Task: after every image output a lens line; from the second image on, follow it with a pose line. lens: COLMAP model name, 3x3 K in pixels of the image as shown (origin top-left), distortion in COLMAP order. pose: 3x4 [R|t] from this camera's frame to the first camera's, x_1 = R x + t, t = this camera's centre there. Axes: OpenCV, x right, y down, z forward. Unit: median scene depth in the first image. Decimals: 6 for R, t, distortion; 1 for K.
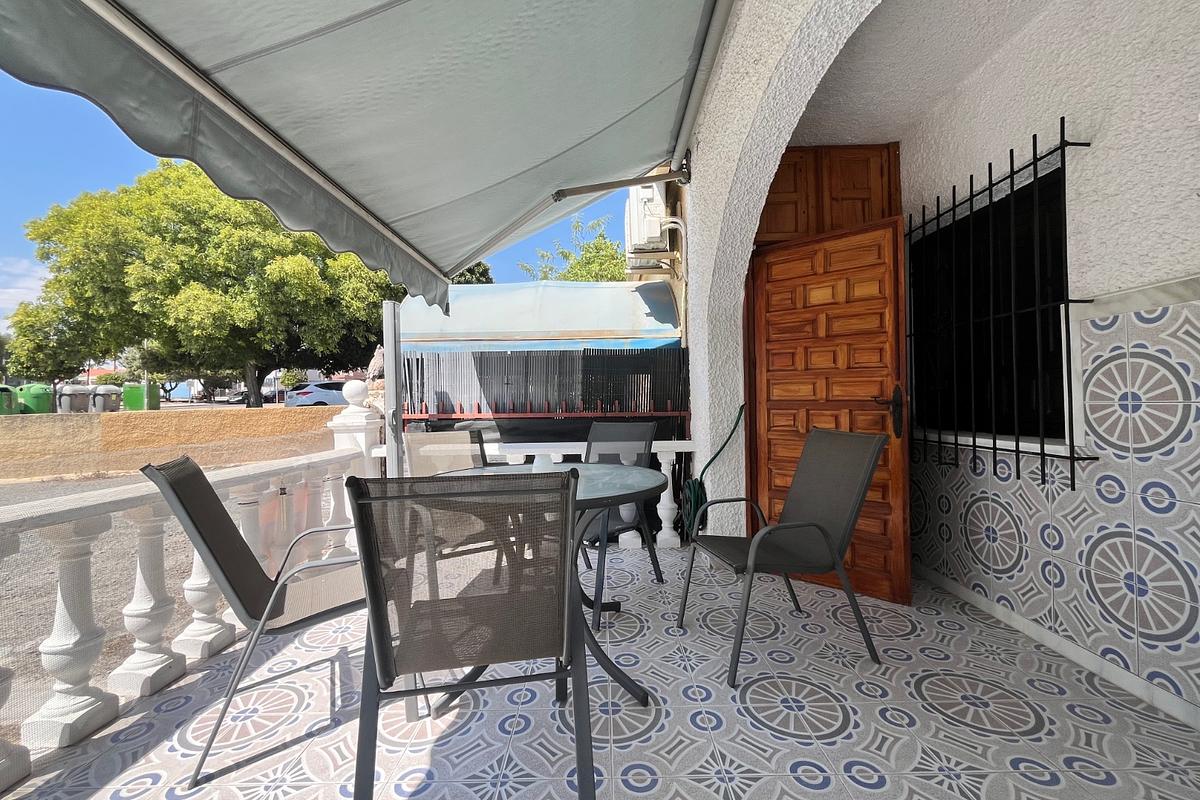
lens RADIAL K [[482.0, 0, 599.4], [0, 482.0, 397.8], [0, 0, 1]] dist [-0.006996, 0.000233]
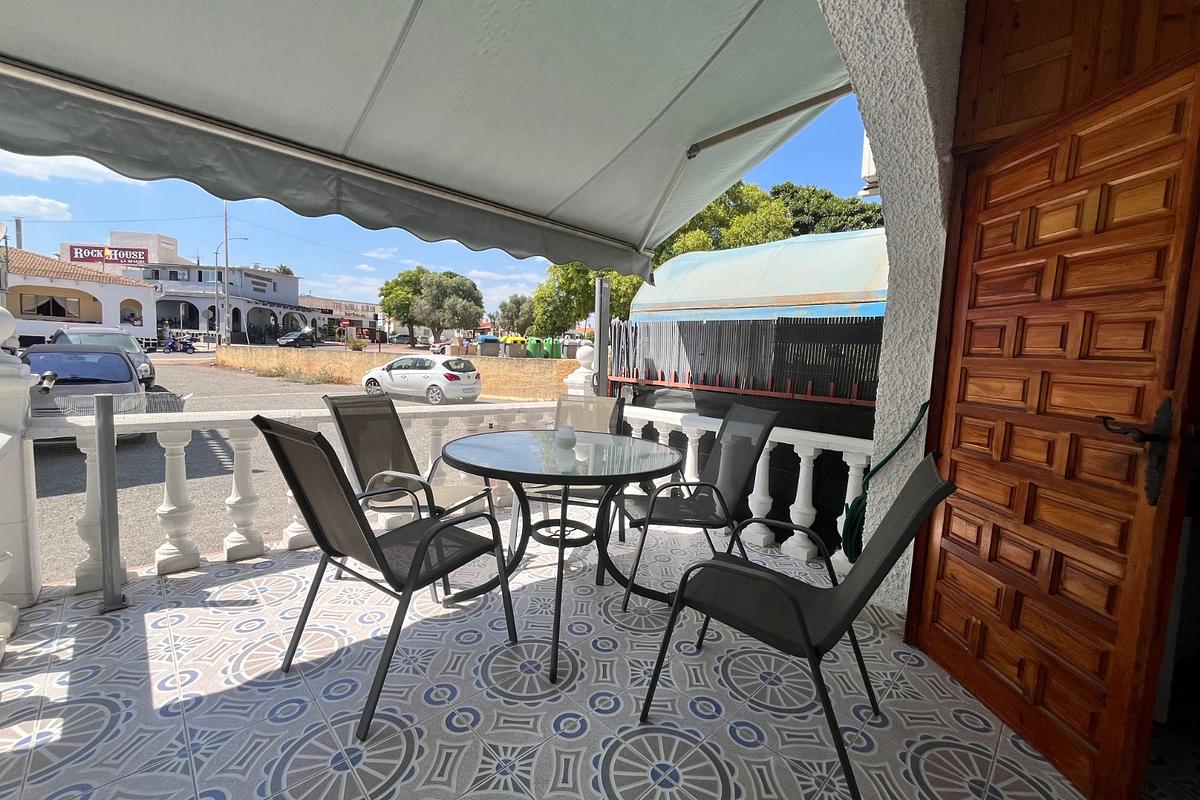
lens RADIAL K [[485.6, 0, 600.4], [0, 485.6, 396.9], [0, 0, 1]] dist [-0.004310, 0.000723]
pose [[0.702152, 0.106845, -0.703965, 0.467112], [-0.051827, 0.993724, 0.099130, -0.038872], [0.710139, -0.033120, 0.703282, 0.207886]]
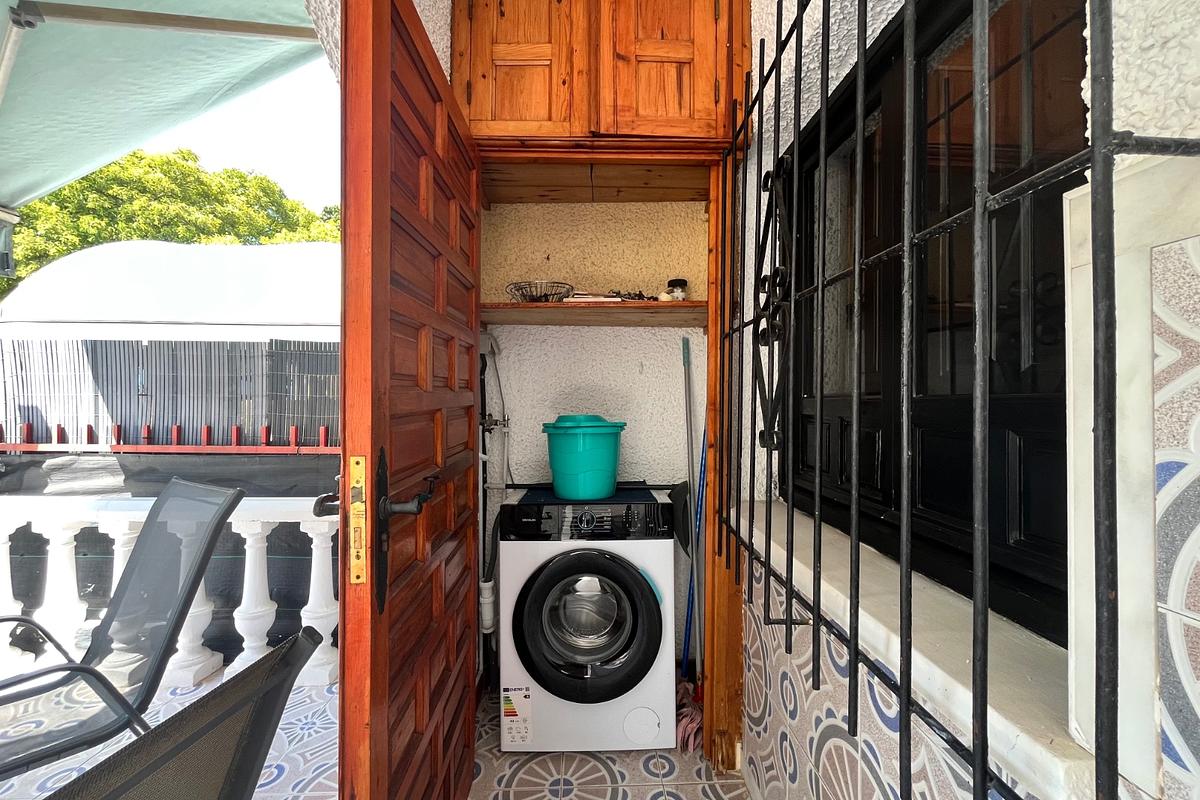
lens RADIAL K [[485.6, 0, 600.4], [0, 485.6, 396.9], [0, 0, 1]] dist [-0.004310, 0.000723]
pose [[0.998965, 0.021468, 0.040091, 0.452599], [-0.021635, 0.999759, 0.003759, -0.052662], [-0.040000, -0.004622, 0.999189, 0.481473]]
